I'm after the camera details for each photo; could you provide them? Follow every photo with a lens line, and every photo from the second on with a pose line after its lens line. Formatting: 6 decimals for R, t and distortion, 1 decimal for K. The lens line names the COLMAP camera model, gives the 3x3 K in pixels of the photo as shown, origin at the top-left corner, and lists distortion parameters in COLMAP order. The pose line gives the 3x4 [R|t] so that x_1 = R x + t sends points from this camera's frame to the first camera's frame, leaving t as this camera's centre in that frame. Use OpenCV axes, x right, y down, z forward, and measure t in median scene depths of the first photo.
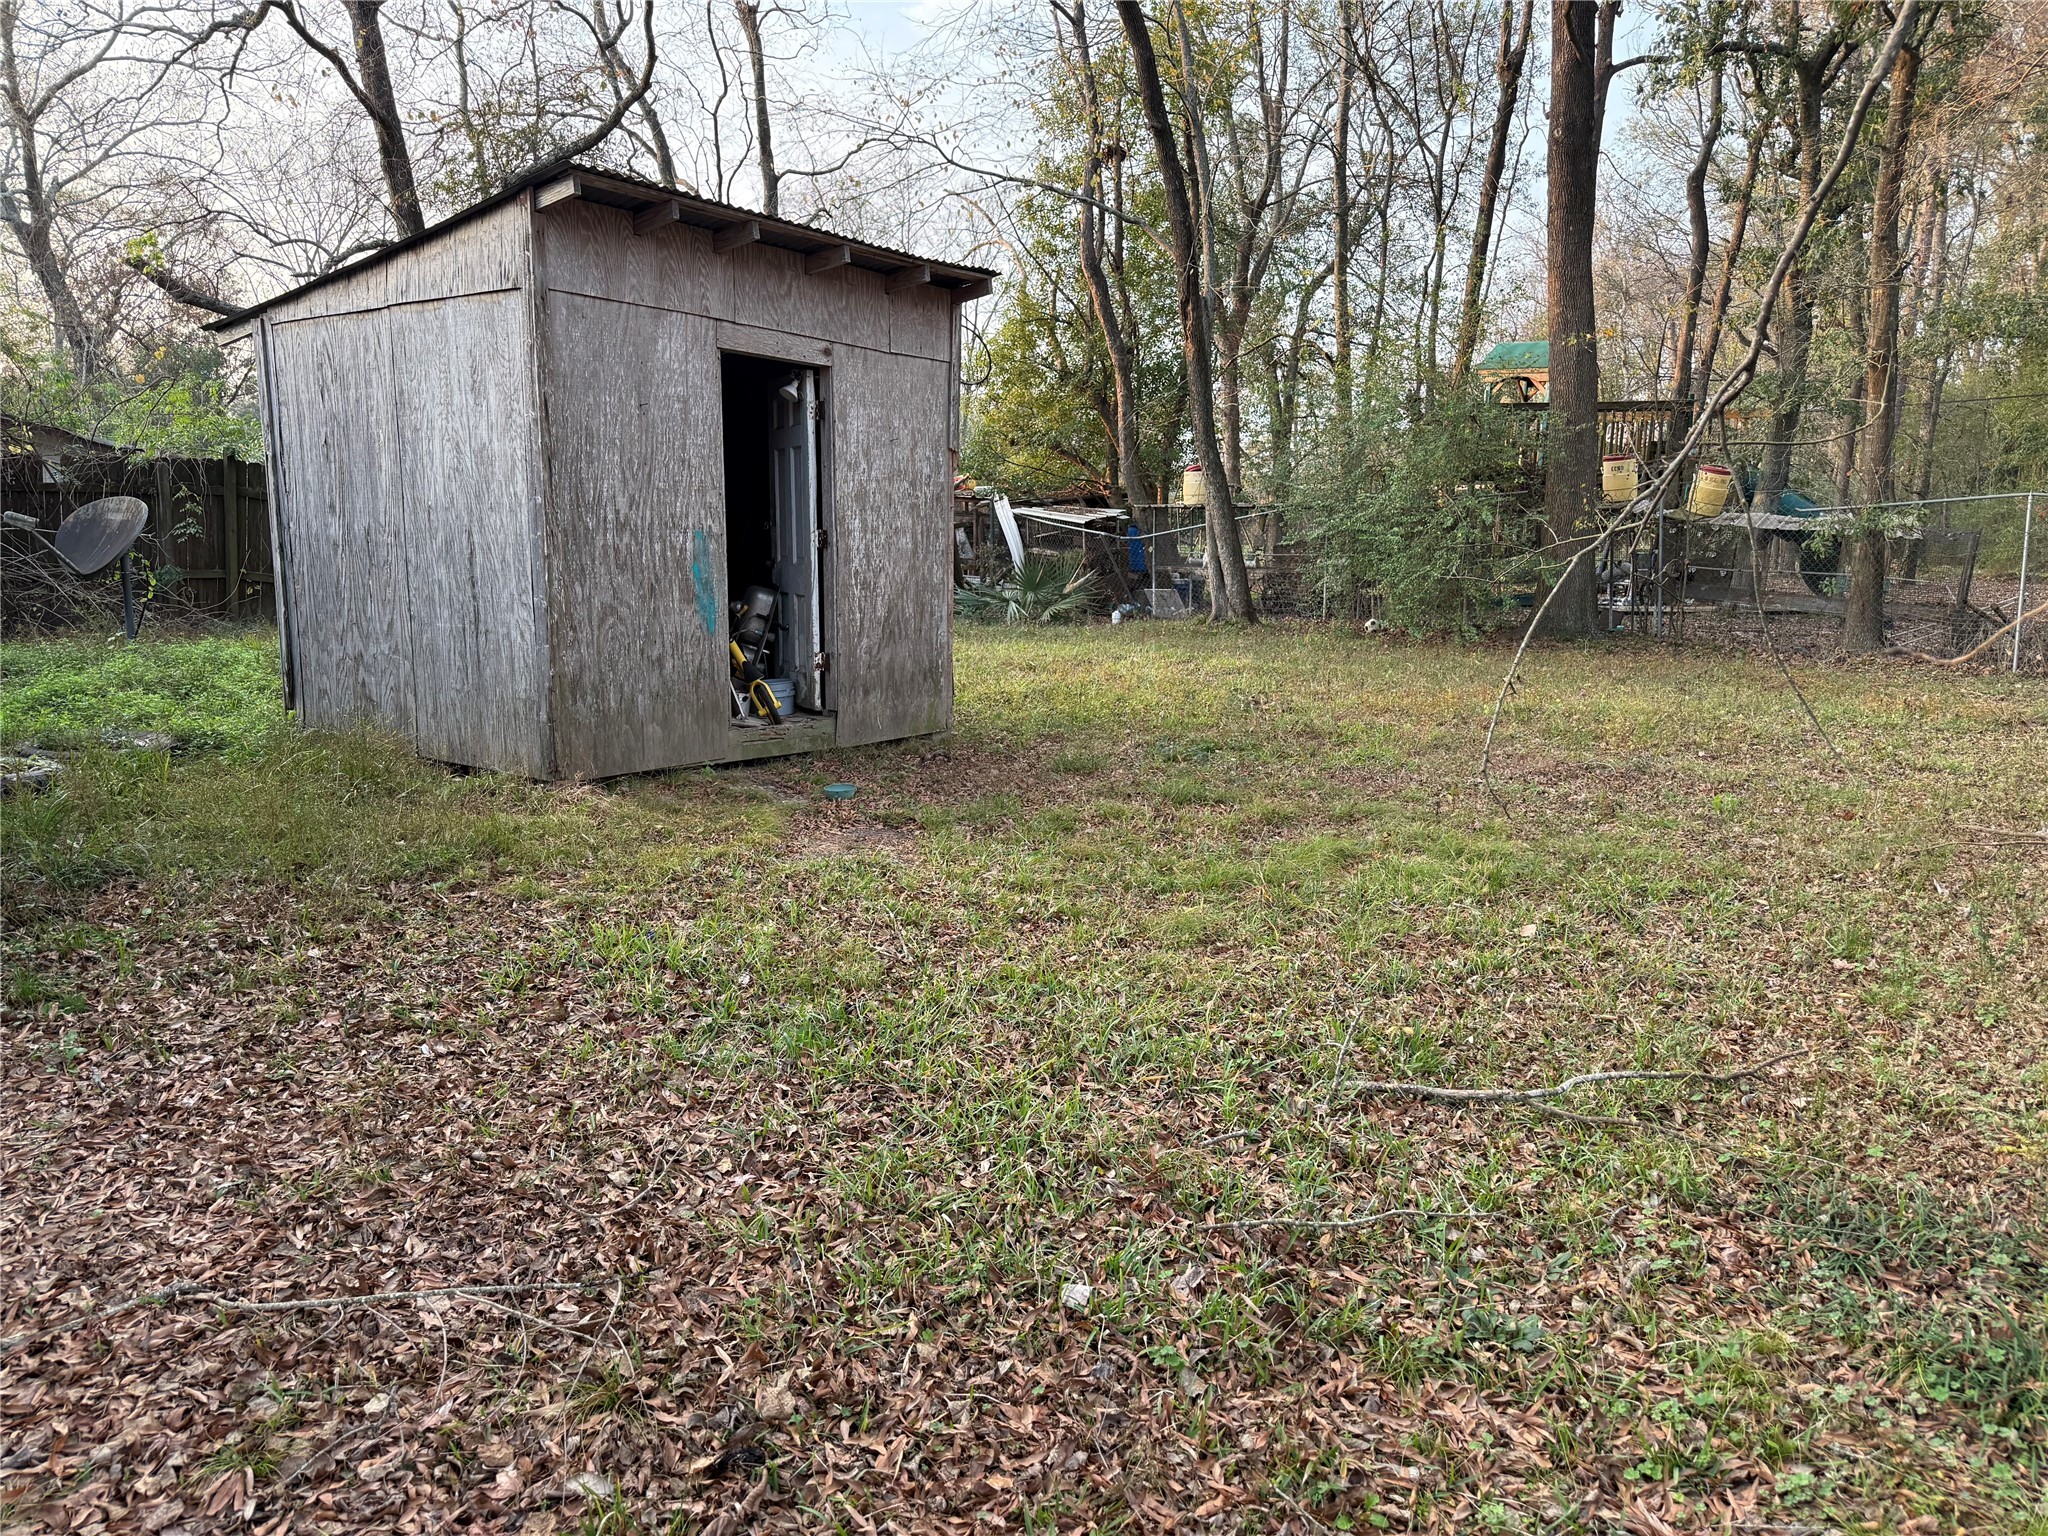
lens RADIAL K [[1439.0, 0, 1025.5], [0, 1439.0, 768.9], [0, 0, 1]] dist [0.122125, -0.170504]
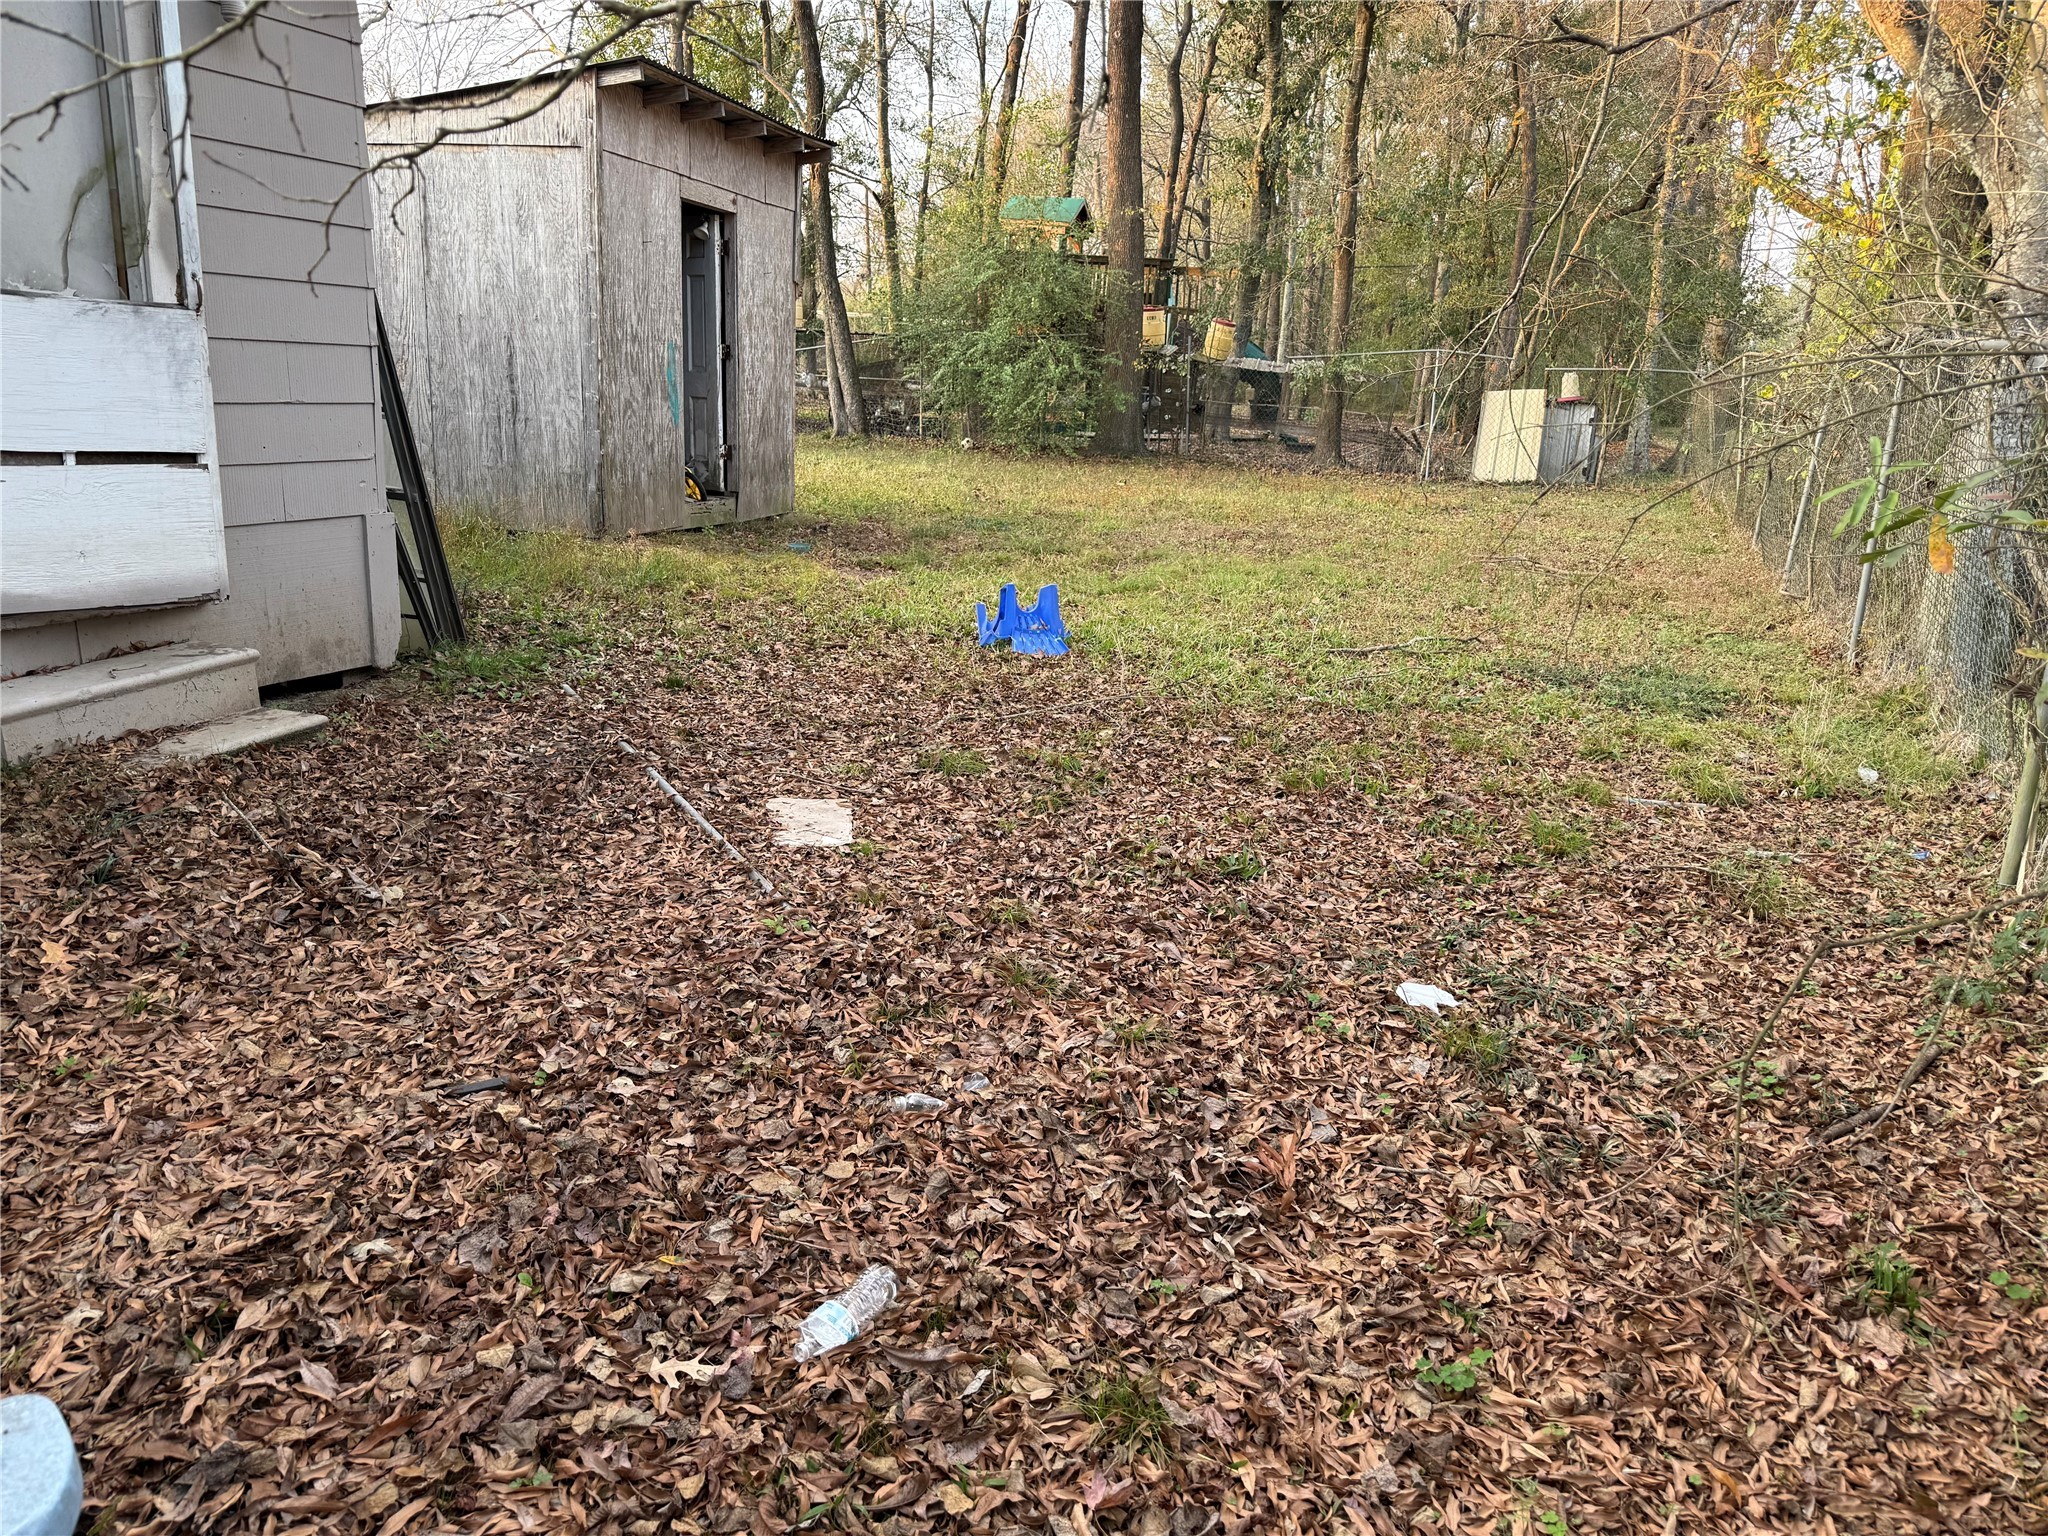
lens RADIAL K [[1439.0, 0, 1025.5], [0, 1439.0, 768.9], [0, 0, 1]] dist [0.122125, -0.170504]
pose [[0.925472, -0.072353, 0.371842, -0.430466], [0.029485, 0.992371, 0.119712, 0.063372], [-0.377667, -0.099826, 0.920545, -0.340337]]
